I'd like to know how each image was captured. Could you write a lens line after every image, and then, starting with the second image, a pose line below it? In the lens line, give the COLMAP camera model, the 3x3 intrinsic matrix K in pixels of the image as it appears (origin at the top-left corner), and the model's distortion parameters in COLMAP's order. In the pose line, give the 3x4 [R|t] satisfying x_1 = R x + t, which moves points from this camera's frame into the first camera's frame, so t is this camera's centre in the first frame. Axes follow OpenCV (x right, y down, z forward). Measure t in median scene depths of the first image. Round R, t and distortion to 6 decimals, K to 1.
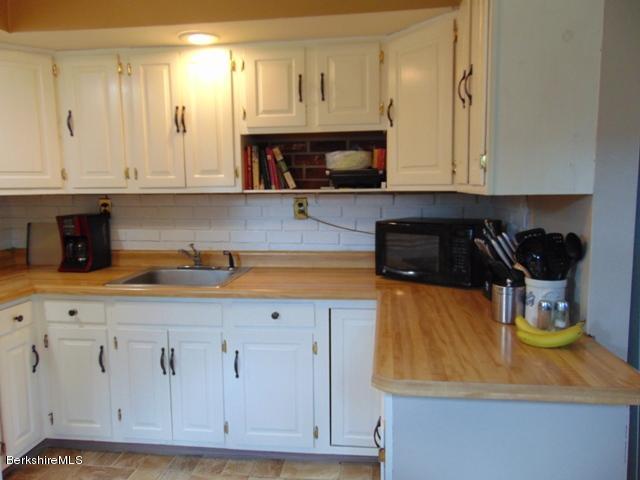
lens RADIAL K [[476.3, 0, 319.8], [0, 476.3, 240.6], [0, 0, 1]] dist [-0.026057, 0.051699]
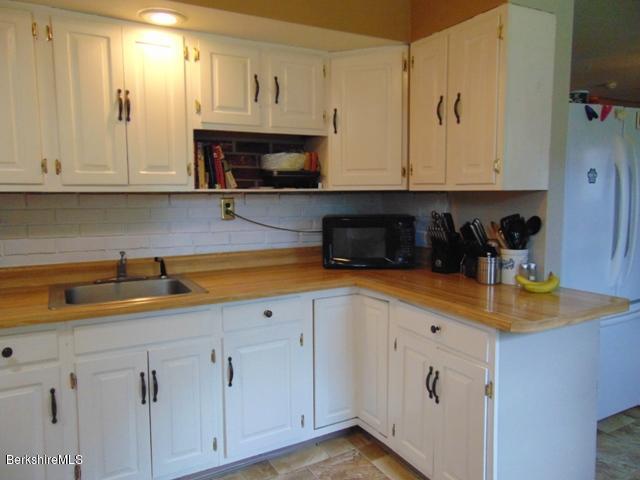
lens RADIAL K [[476.3, 0, 319.8], [0, 476.3, 240.5], [0, 0, 1]] dist [-0.026057, 0.051699]
pose [[0.808039, -0.053254, 0.586718, -0.538933], [0.064254, 0.997931, 0.002085, 0.008577], [-0.585615, 0.036014, 0.809789, 0.113816]]
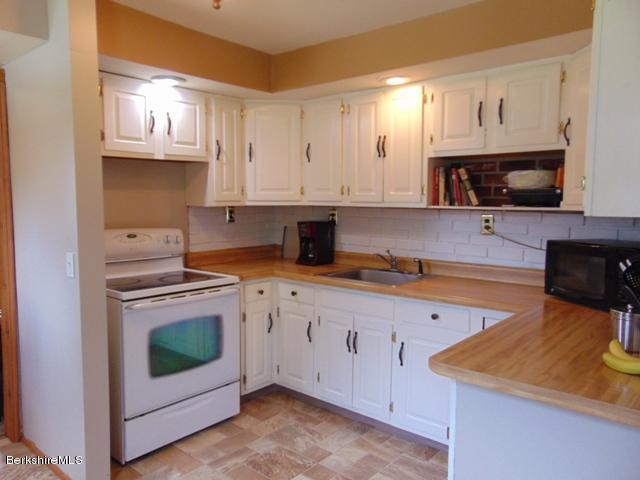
lens RADIAL K [[476.3, 0, 322.8], [0, 476.3, 242.6], [0, 0, 1]] dist [-0.026057, 0.051699]
pose [[0.840137, 0.065319, -0.538427, 0.259260], [-0.079428, 0.996836, -0.003005, 0.005548], [0.536527, 0.045290, 0.842667, -0.097665]]
